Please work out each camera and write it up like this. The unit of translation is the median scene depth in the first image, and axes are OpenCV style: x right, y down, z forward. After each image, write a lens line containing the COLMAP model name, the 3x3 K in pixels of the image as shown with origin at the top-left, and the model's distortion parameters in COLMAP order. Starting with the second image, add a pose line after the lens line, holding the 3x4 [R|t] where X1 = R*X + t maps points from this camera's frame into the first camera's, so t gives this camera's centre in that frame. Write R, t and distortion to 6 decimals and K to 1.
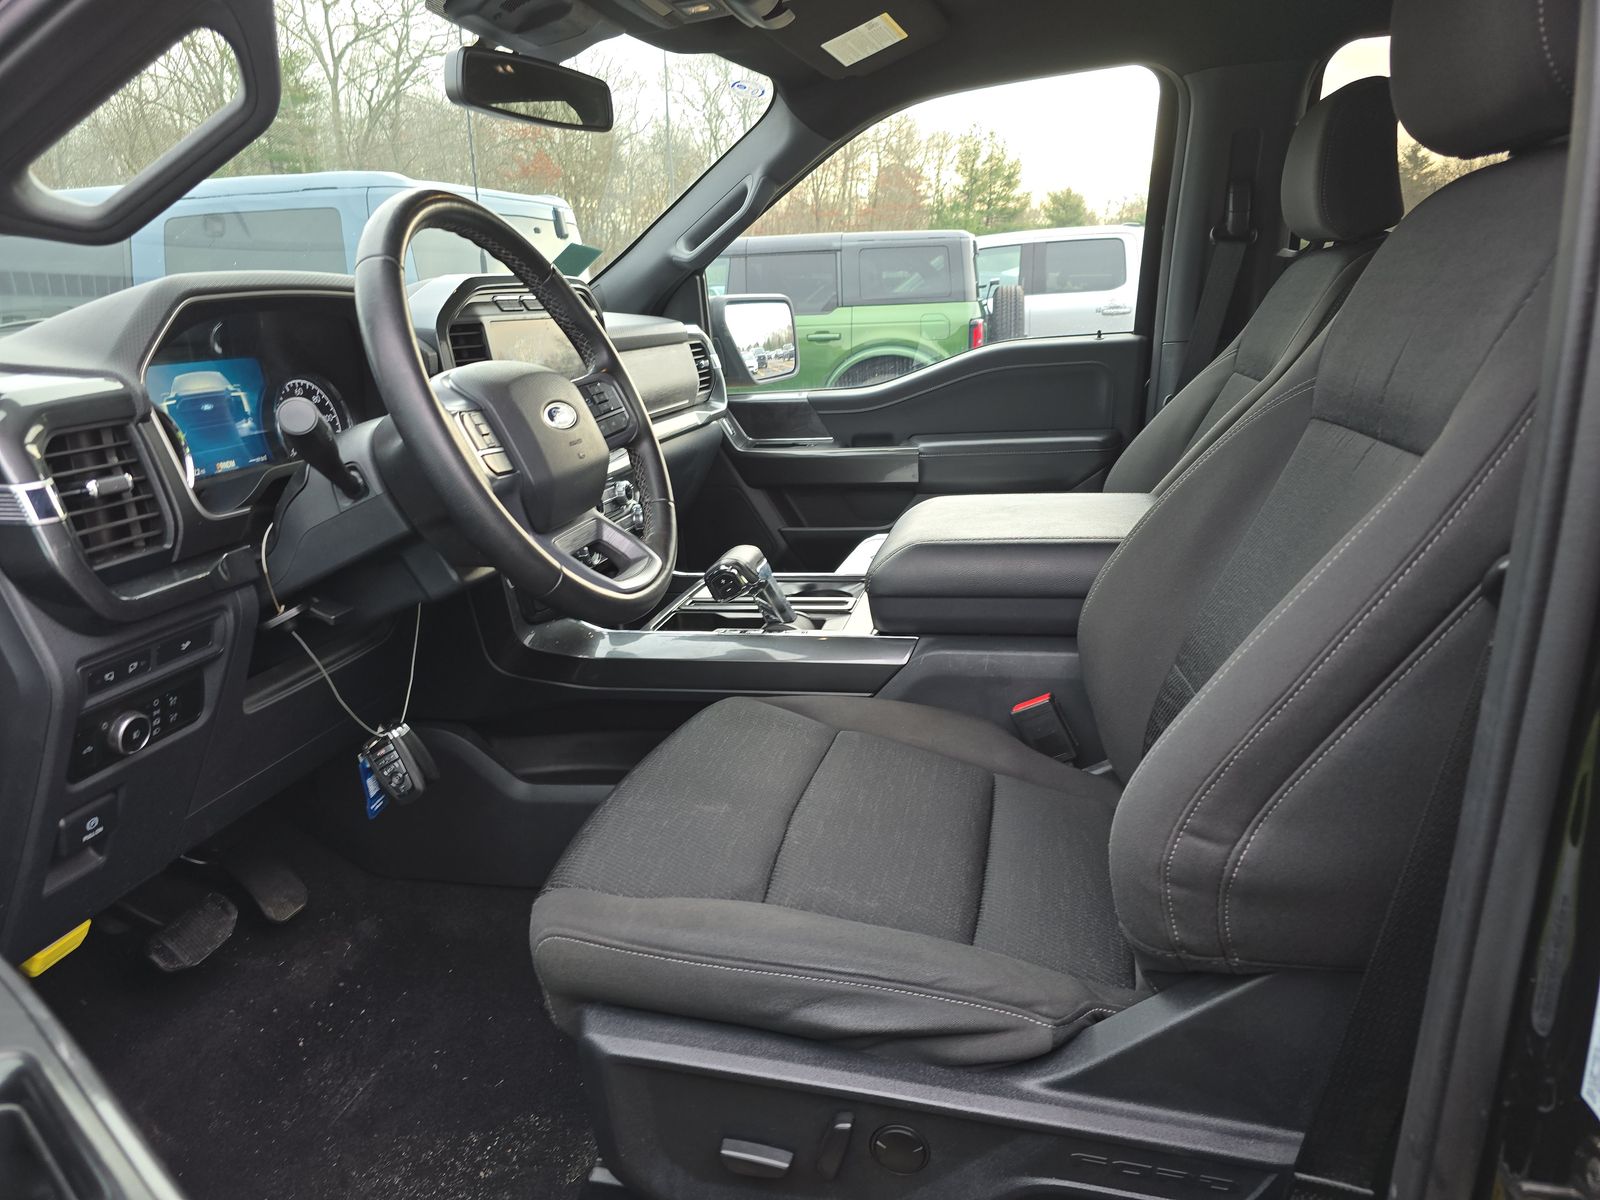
lens RADIAL K [[1076.6, 0, 804.0], [0, 1076.6, 600.6], [0, 0, 1]] dist [0.027910, -0.015684]
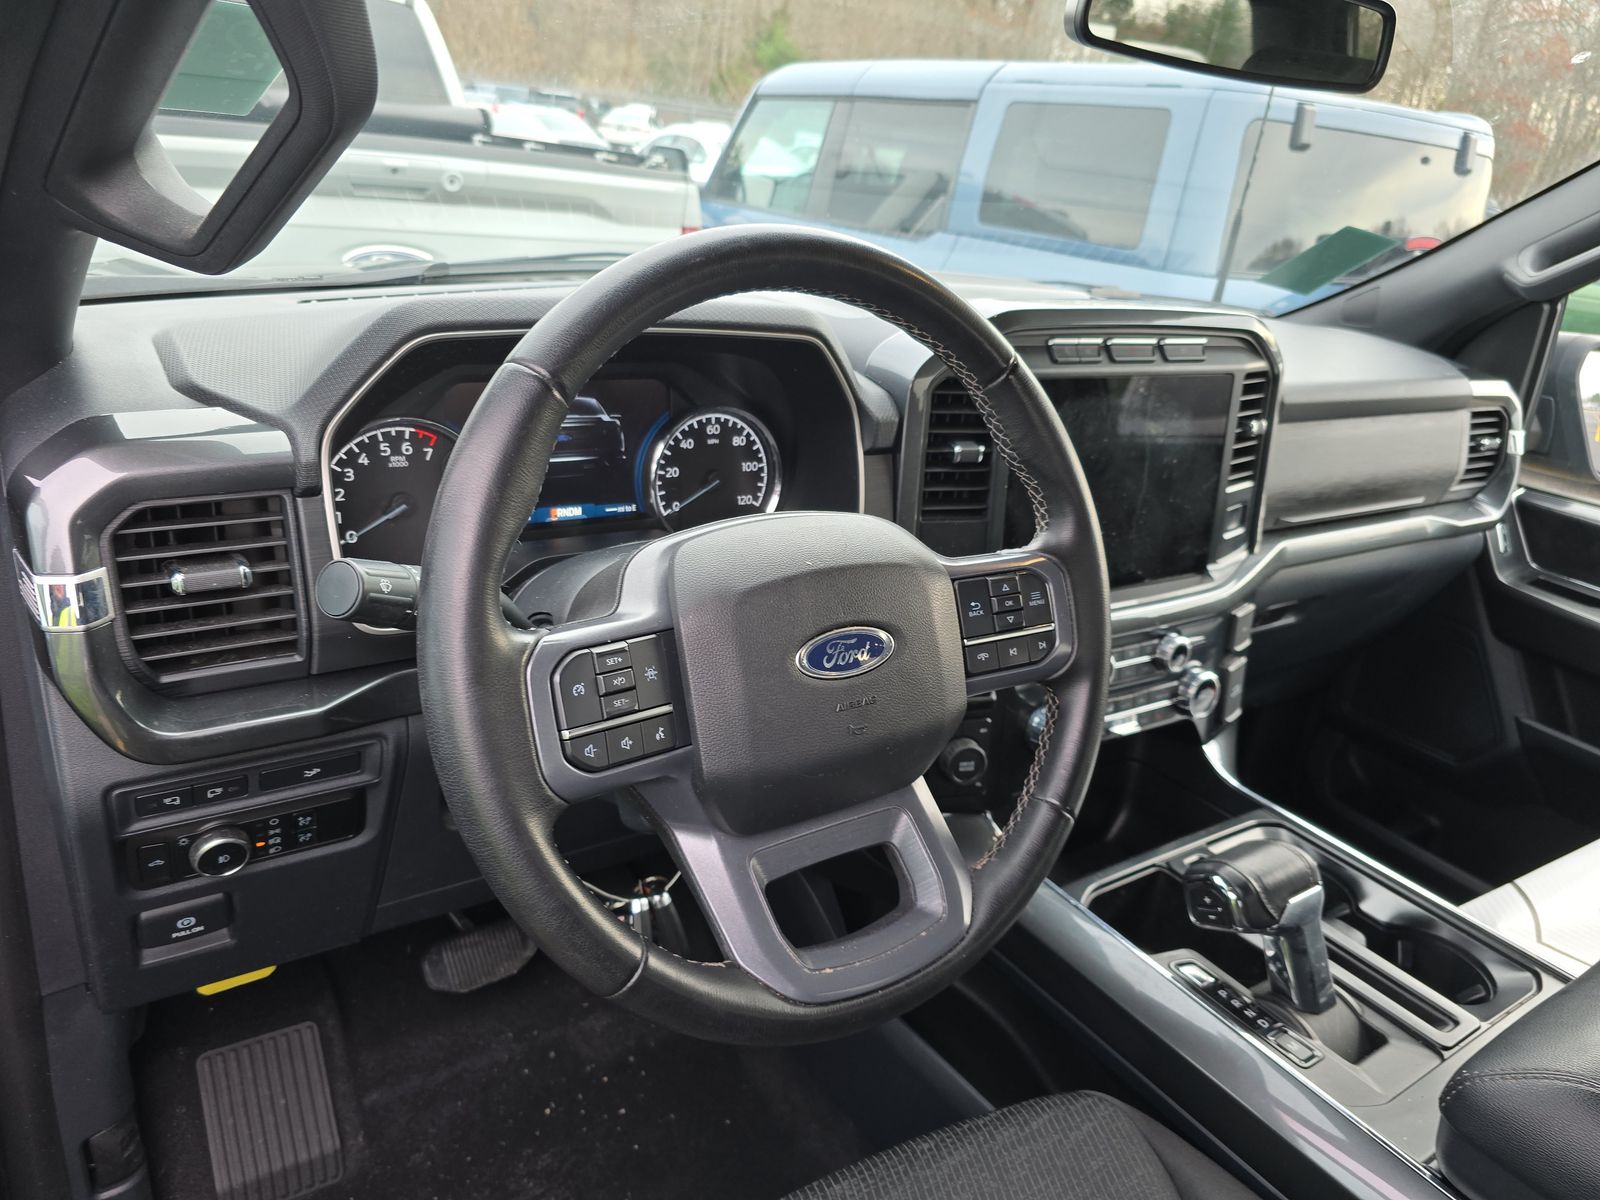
lens RADIAL K [[1076.6, 0, 798.4], [0, 1076.6, 605.3], [0, 0, 1]] dist [0.027910, -0.015684]
pose [[0.707451, 0.375681, -0.598646, 0.065115], [-0.313624, 0.925934, 0.210445, -0.234601], [0.633367, 0.038870, 0.772875, 0.424329]]
